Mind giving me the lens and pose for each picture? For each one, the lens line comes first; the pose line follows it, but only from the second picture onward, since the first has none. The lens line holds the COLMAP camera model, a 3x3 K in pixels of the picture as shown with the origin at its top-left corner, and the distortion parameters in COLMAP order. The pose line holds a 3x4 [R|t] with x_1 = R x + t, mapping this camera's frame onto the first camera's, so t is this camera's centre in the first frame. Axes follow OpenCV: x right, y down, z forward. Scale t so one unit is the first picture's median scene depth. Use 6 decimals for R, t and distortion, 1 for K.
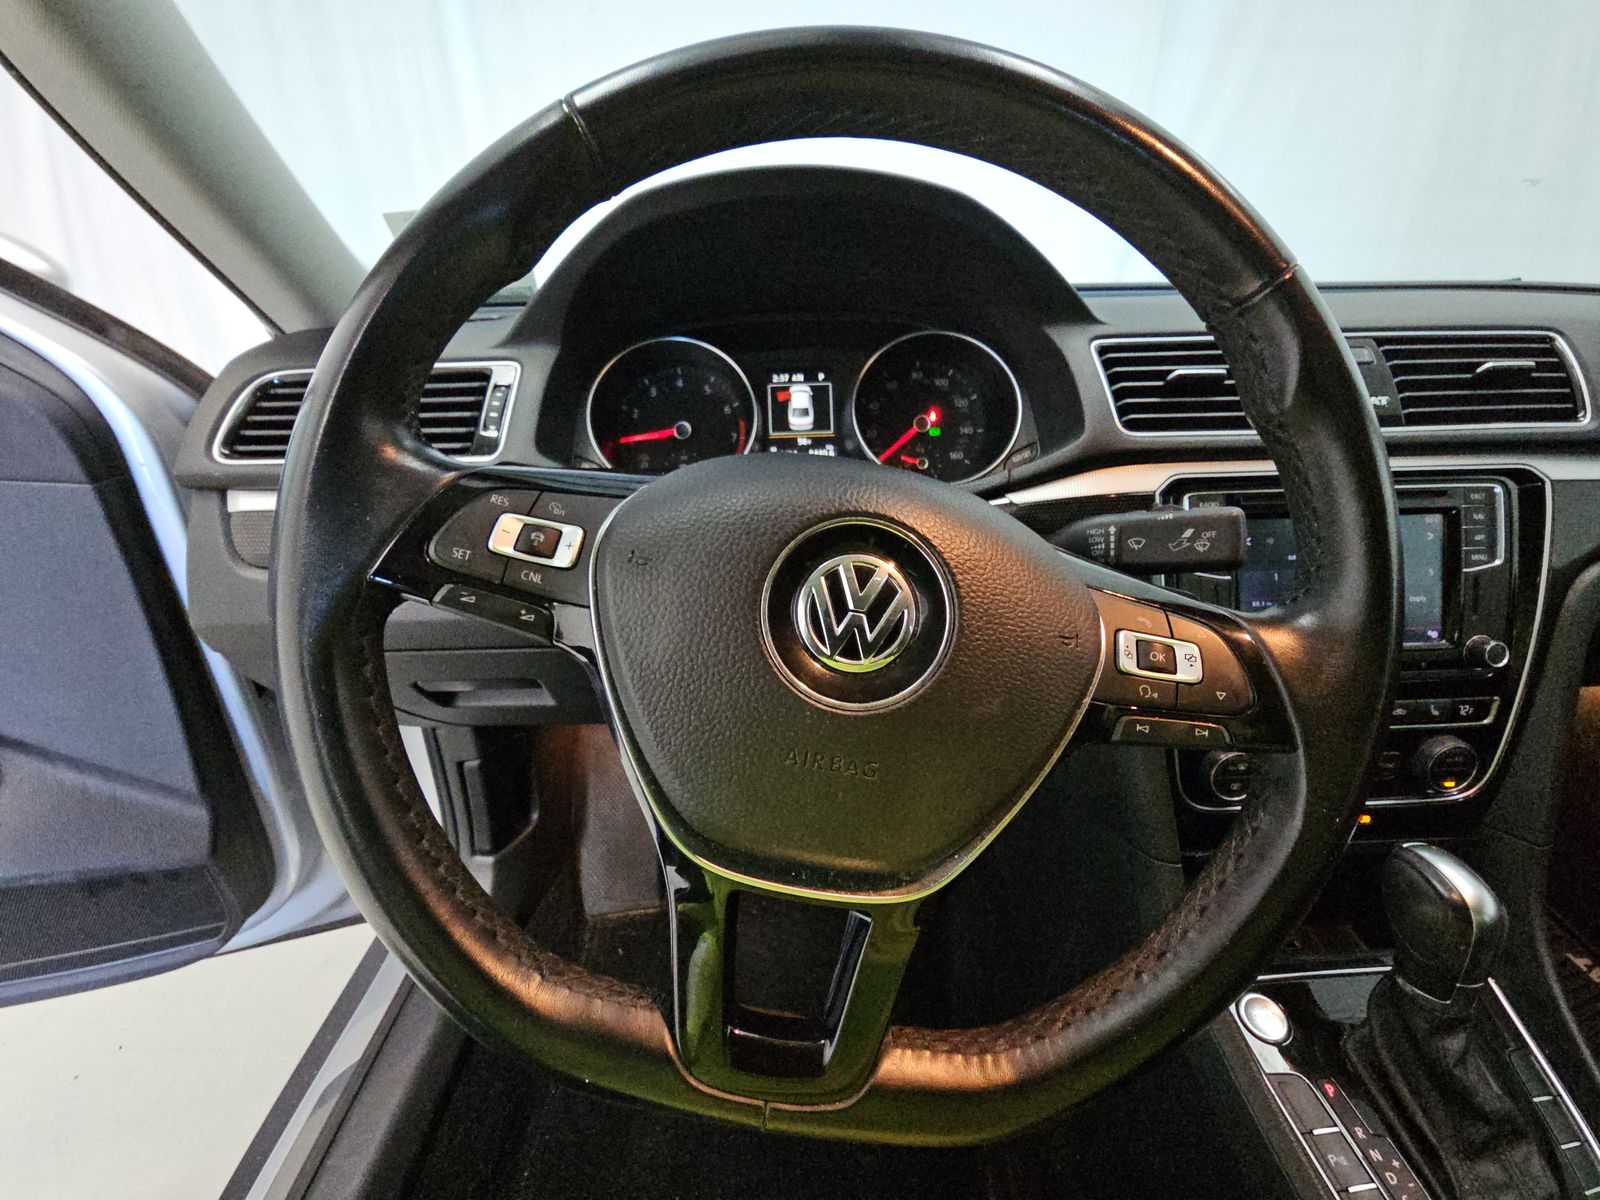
lens RADIAL K [[651.4, 0, 794.7], [0, 651.4, 598.8], [0, 0, 1]] dist [0.010900, -0.002455]
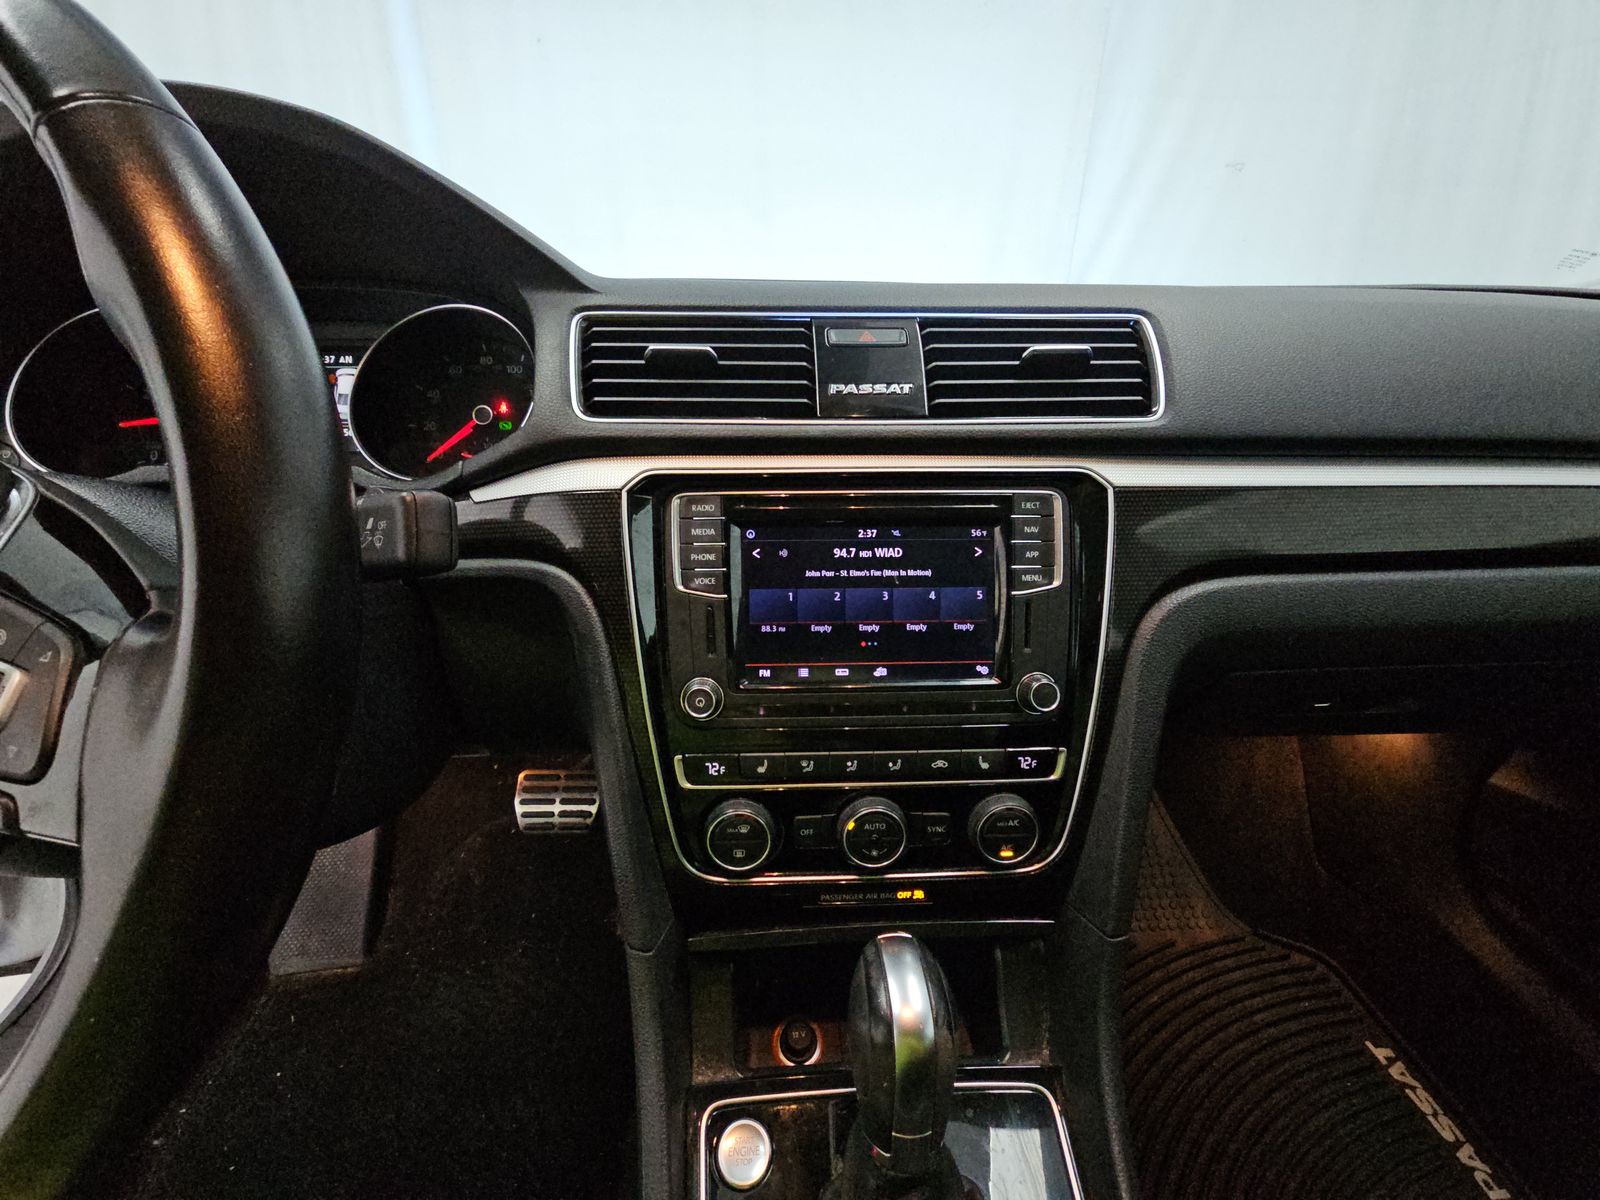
lens RADIAL K [[651.4, 0, 807.0], [0, 651.4, 598.6], [0, 0, 1]] dist [0.010900, -0.002455]
pose [[0.999783, 0.019730, -0.006657, 0.759645], [-0.020000, 0.998869, -0.043138, 0.004483], [0.005798, 0.043262, 0.999047, 0.176867]]
